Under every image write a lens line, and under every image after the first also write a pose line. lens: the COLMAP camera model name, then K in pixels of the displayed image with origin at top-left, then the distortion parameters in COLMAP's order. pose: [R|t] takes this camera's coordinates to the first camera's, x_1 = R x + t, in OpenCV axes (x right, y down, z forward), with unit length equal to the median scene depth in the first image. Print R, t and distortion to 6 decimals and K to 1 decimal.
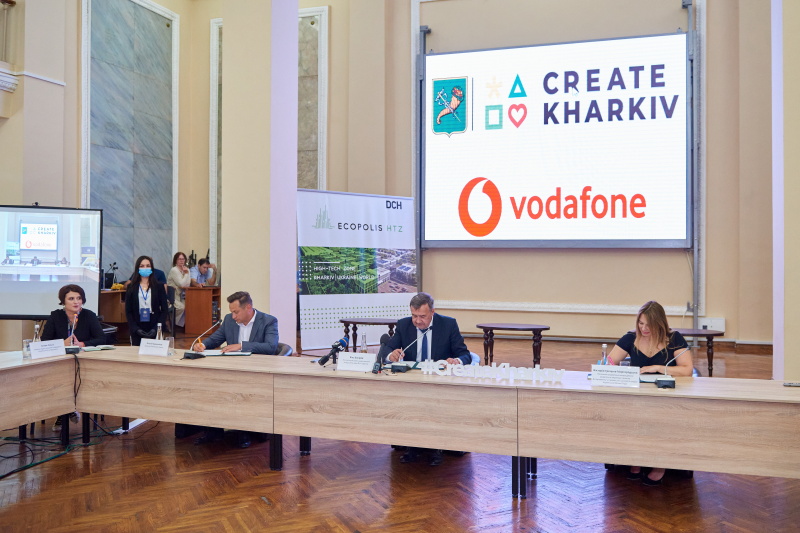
lens RADIAL K [[684.6, 0, 421.1], [0, 684.6, 253.8], [0, 0, 1]] dist [-0.026532, -0.005553]
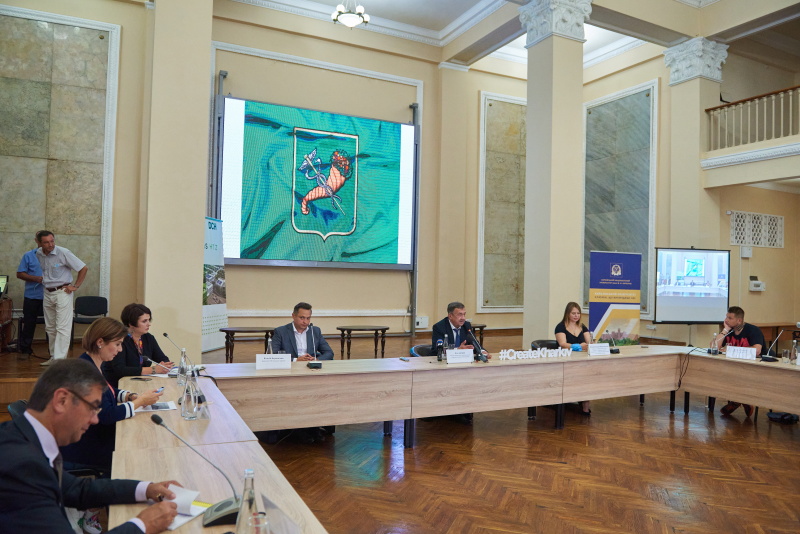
lens RADIAL K [[555.3, 0, 392.8], [0, 555.3, 278.1], [0, 0, 1]] dist [-0.048242, -0.002593]
pose [[0.730656, 0.012117, 0.682639, -0.580222], [-0.025760, 0.999620, 0.009828, -0.003152], [-0.682260, -0.024766, 0.730690, 0.174200]]
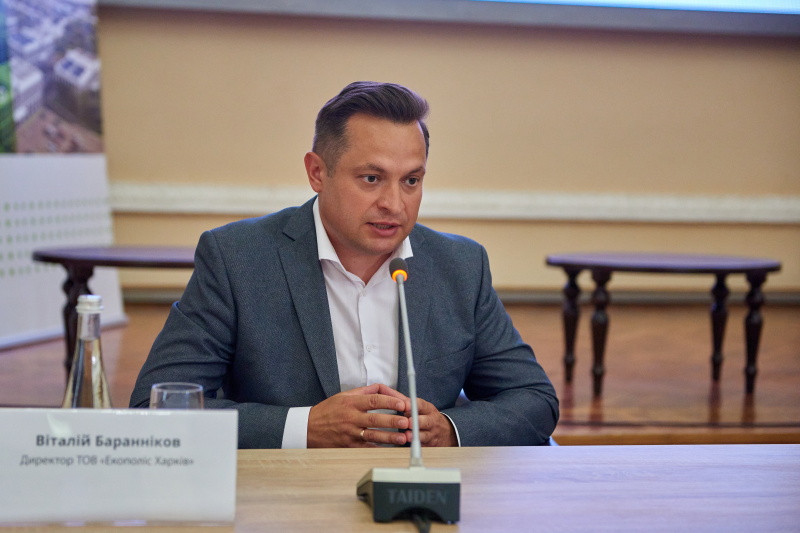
lens RADIAL K [[1643.3, 0, 399.1], [0, 1643.3, 264.5], [0, 0, 1]] dist [0.104516, 0.000000]
pose [[0.838677, -0.026804, 0.543969, -0.373806], [-0.032610, 0.994525, 0.099281, 0.038795], [-0.543652, -0.101003, 0.833211, 0.462902]]
